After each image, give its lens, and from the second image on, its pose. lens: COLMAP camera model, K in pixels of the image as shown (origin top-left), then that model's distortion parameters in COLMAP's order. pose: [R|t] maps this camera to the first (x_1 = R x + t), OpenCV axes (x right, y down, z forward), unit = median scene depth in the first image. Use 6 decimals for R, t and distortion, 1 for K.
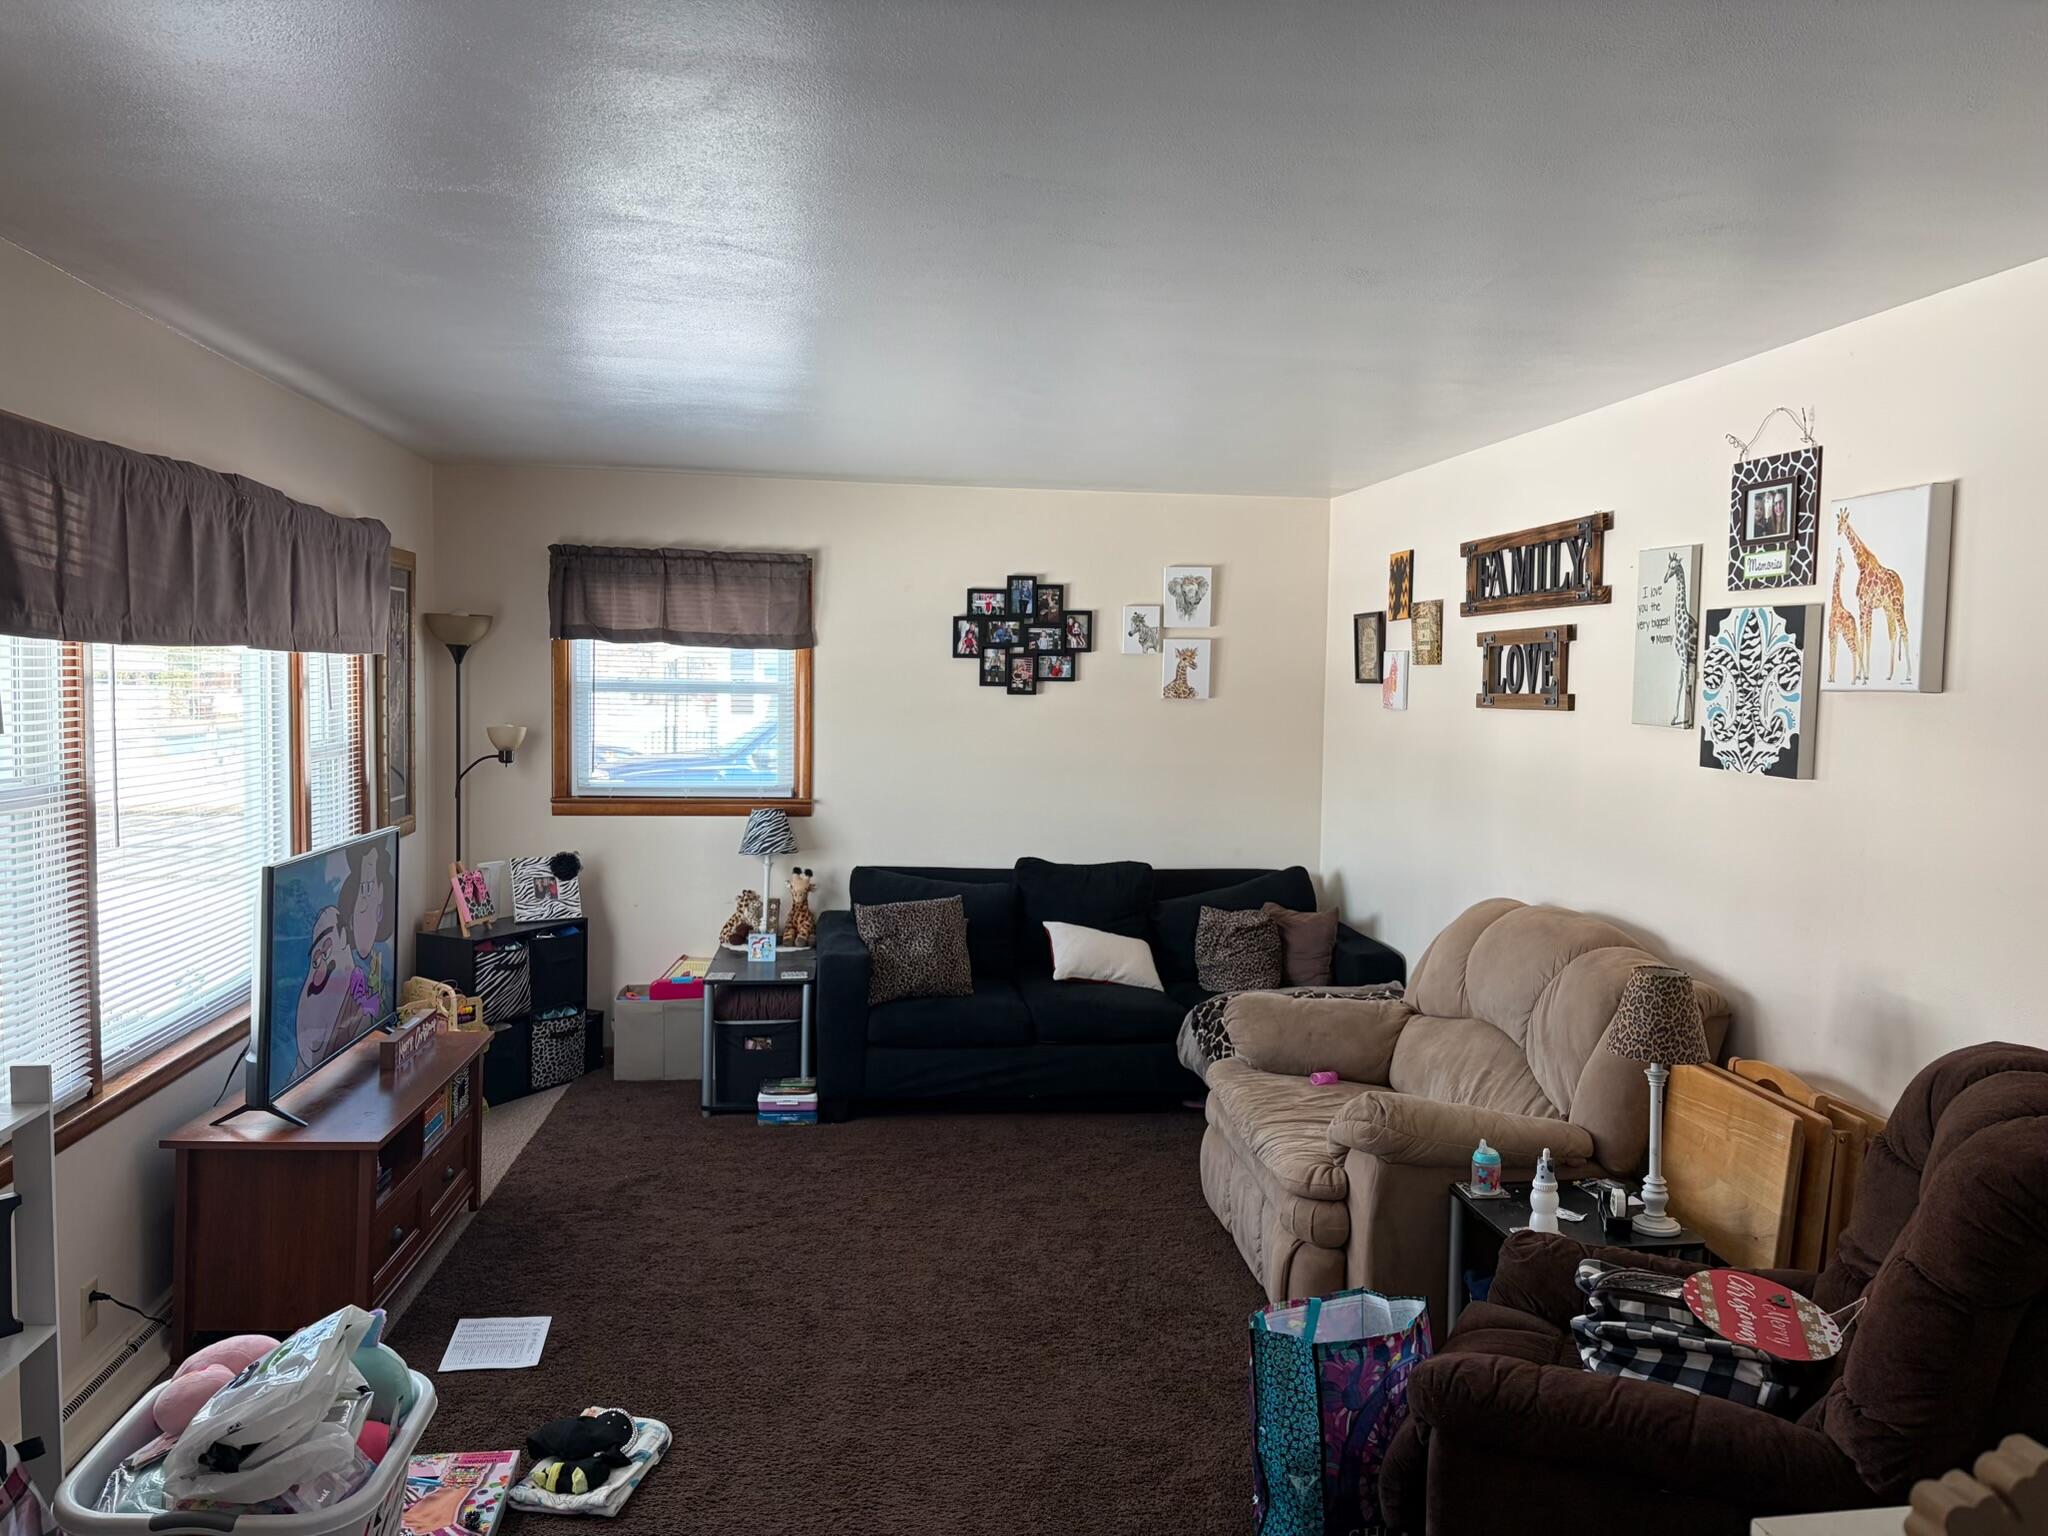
lens RADIAL K [[1537.6, 0, 1023.5], [0, 1537.6, 771.3], [0, 0, 1]] dist [-0.001197, -0.000323]
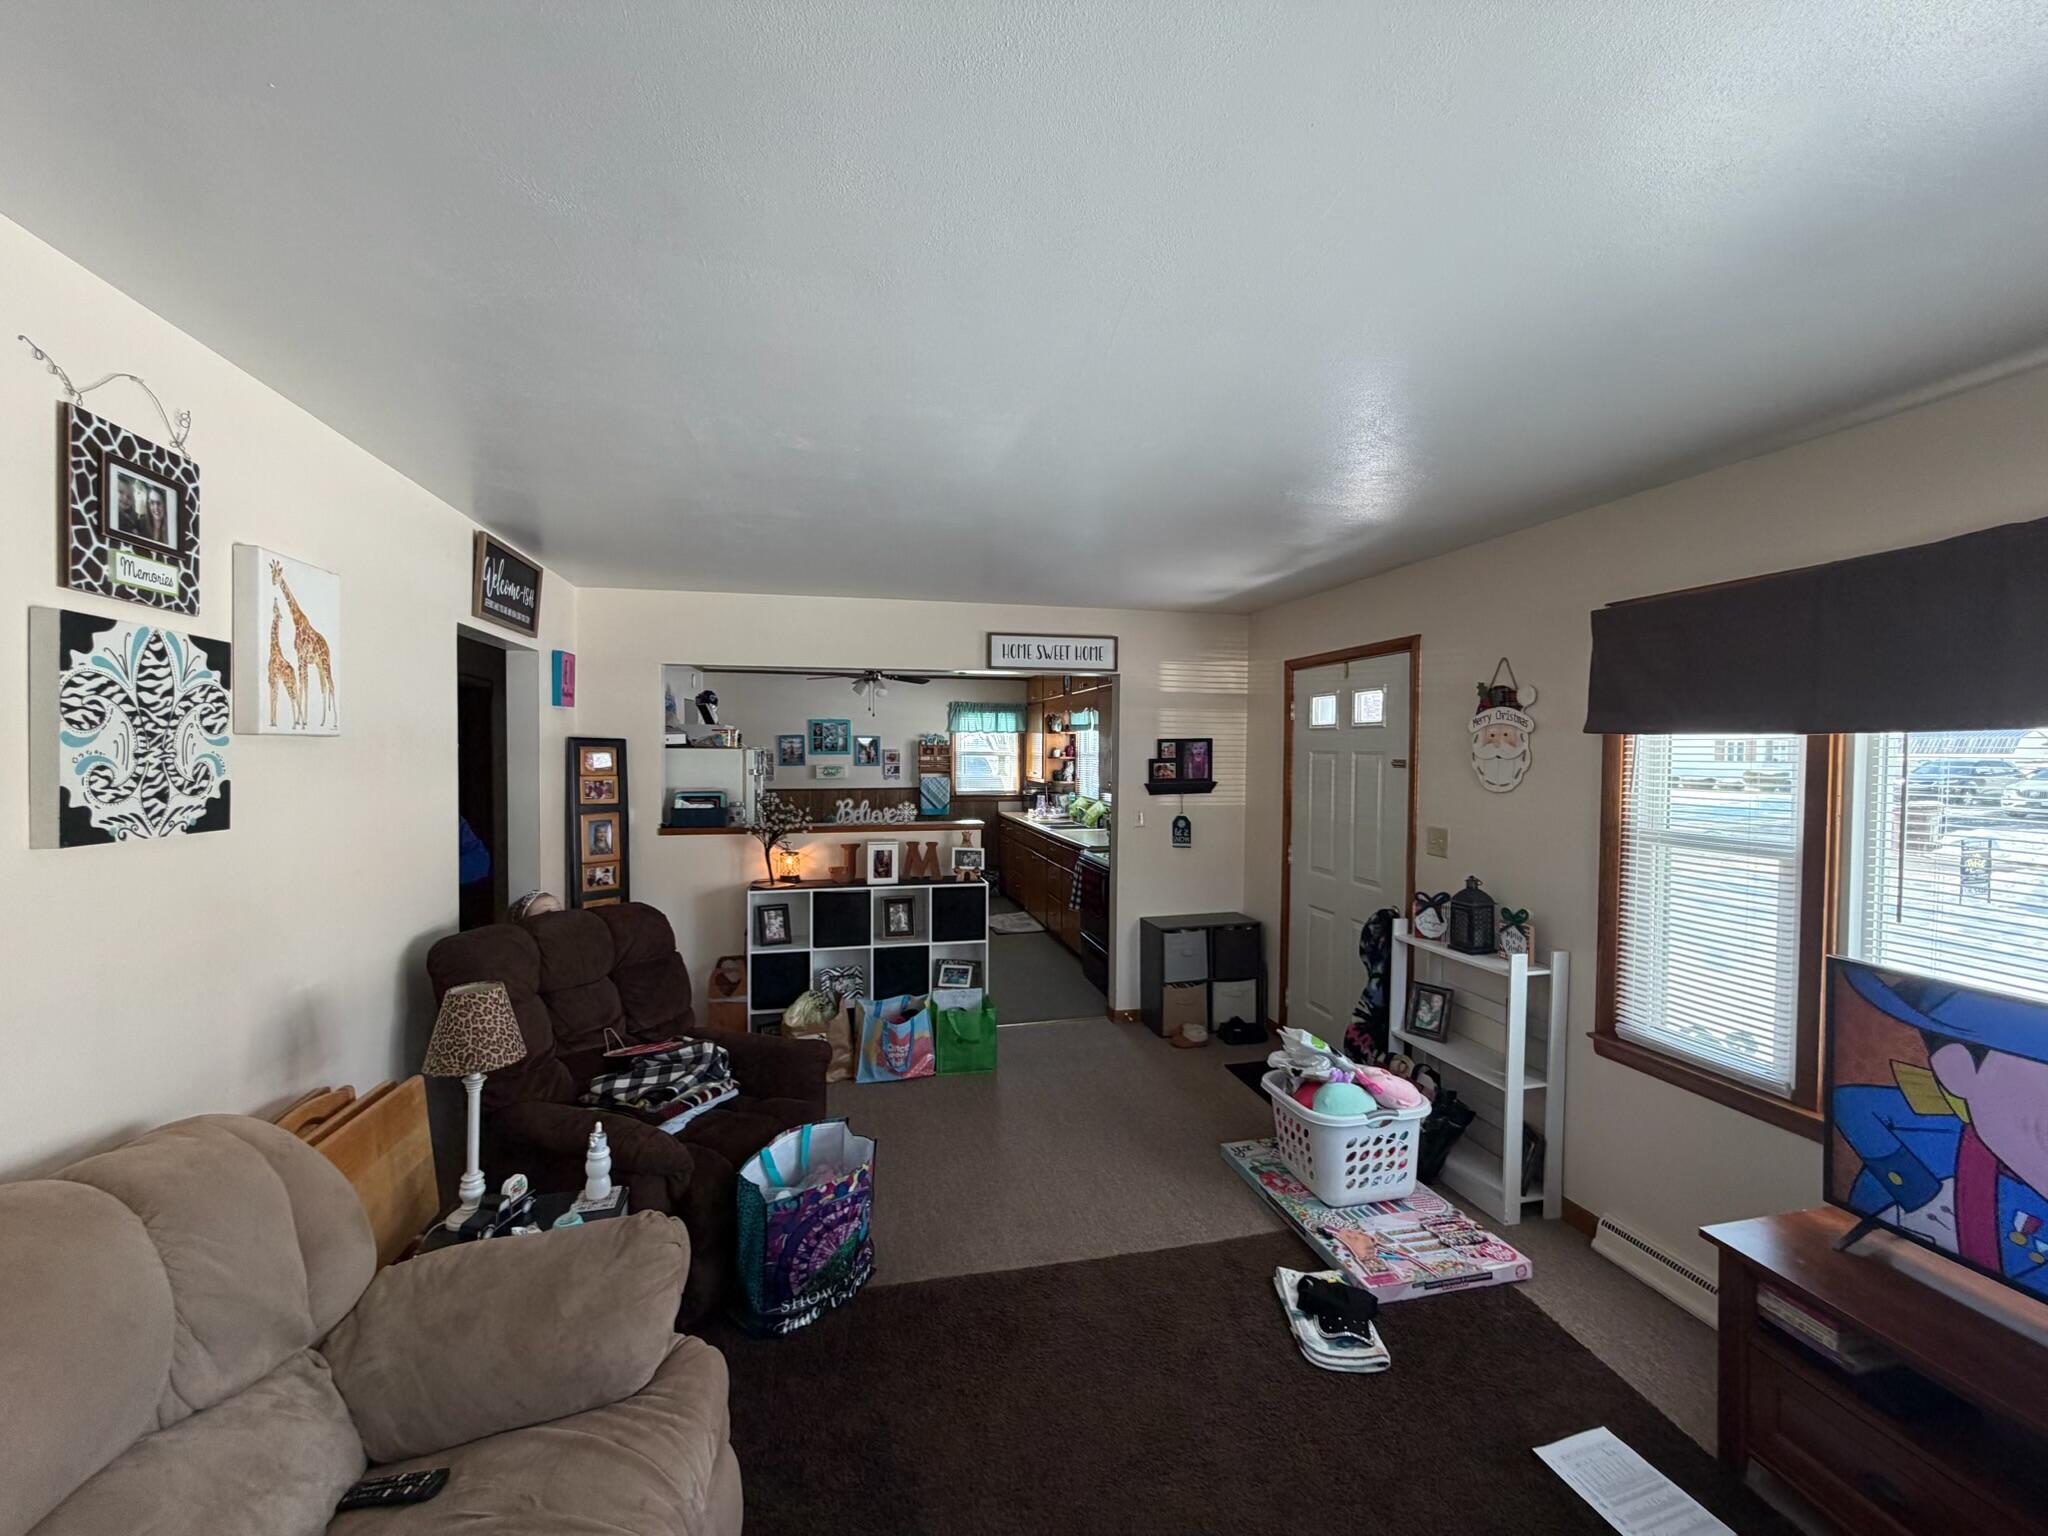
lens RADIAL K [[815.2, 0, 1027.9], [0, 815.2, 764.7], [0, 0, 1]] dist [-0.000164, 0.000010]
pose [[-0.992756, -0.022336, -0.118050, 0.078805], [-0.031543, 0.996555, 0.076707, -0.083144], [0.115930, 0.079875, -0.990040, 1.477823]]
